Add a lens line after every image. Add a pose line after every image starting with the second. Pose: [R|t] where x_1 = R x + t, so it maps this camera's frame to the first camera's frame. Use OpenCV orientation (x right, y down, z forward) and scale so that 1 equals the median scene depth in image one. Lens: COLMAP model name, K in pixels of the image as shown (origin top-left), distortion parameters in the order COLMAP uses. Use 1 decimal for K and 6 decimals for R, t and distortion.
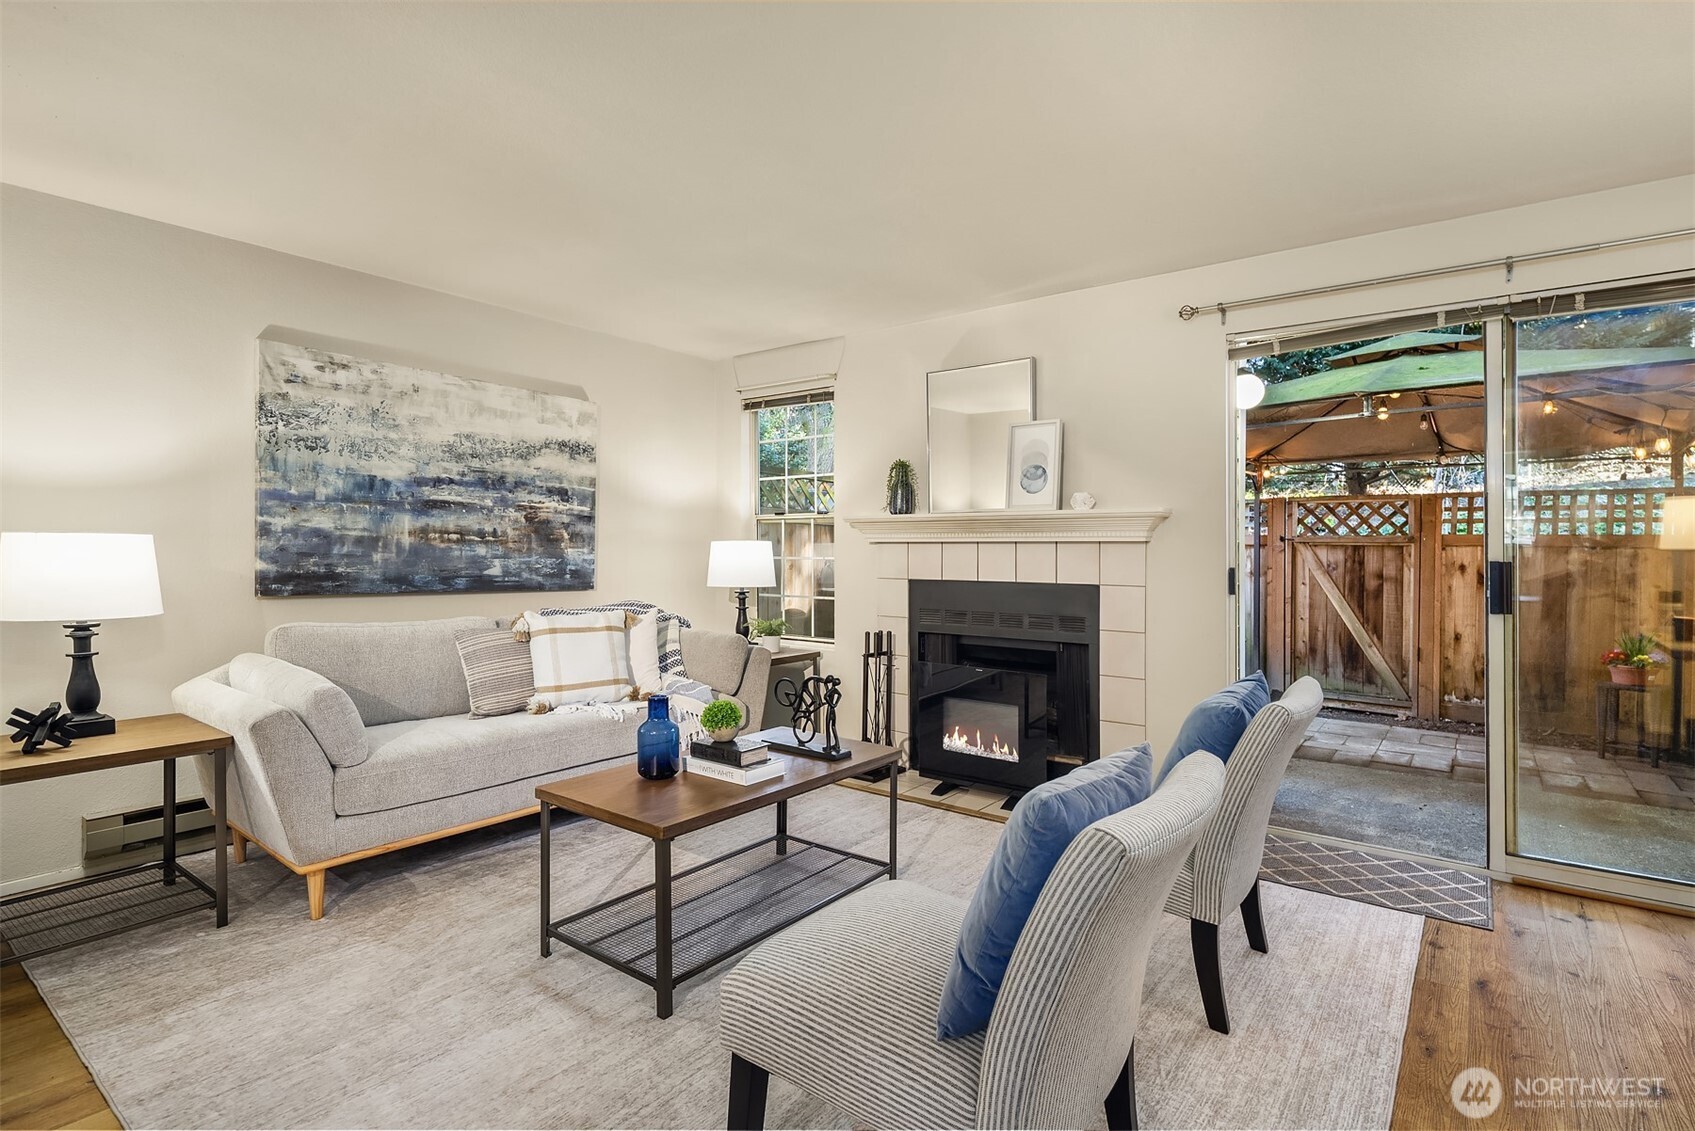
lens RADIAL K [[826.6, 0, 910.3], [0, 826.6, 567.0], [0, 0, 1]] dist [0.015762, -0.004320]
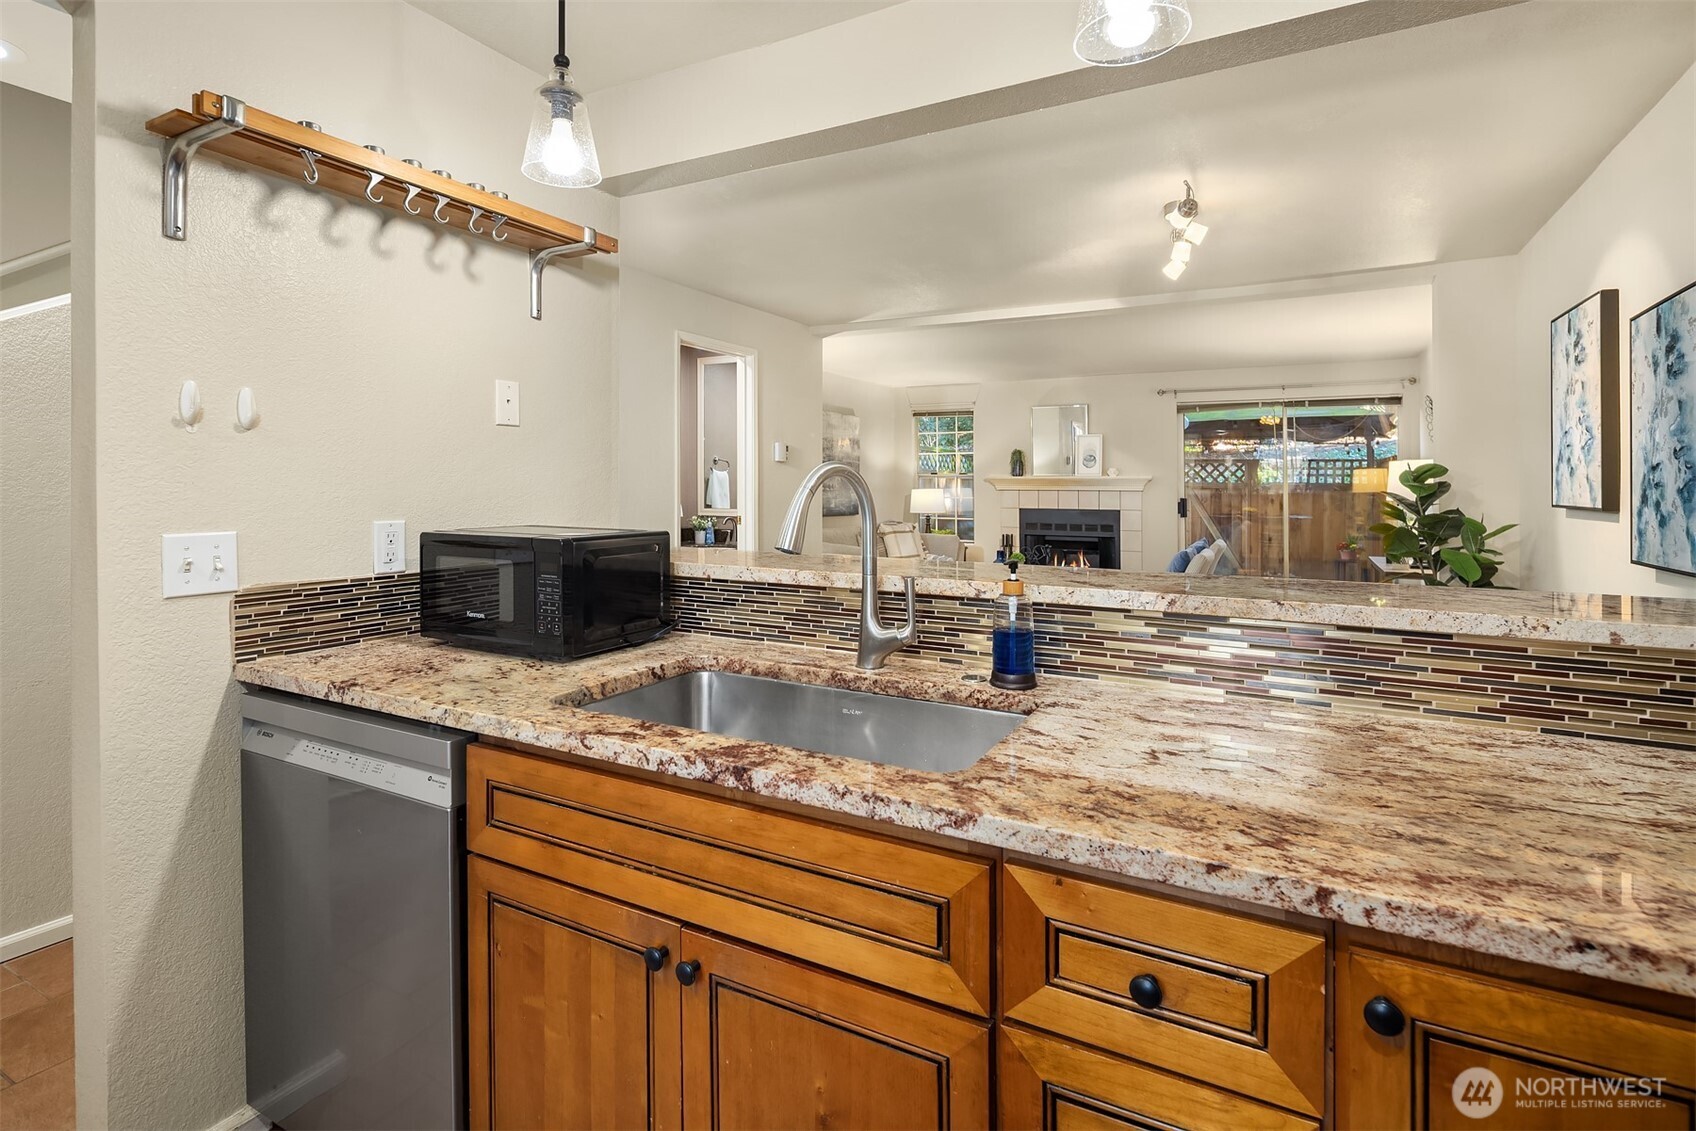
lens RADIAL K [[827.1, 0, 886.6], [0, 827.1, 474.4], [0, 0, 1]] dist [0.015762, -0.004320]
pose [[0.988129, 0.003265, 0.153591, -0.638911], [0.000501, 0.999700, -0.024479, -0.018072], [-0.153625, 0.024266, 0.987831, -0.948320]]
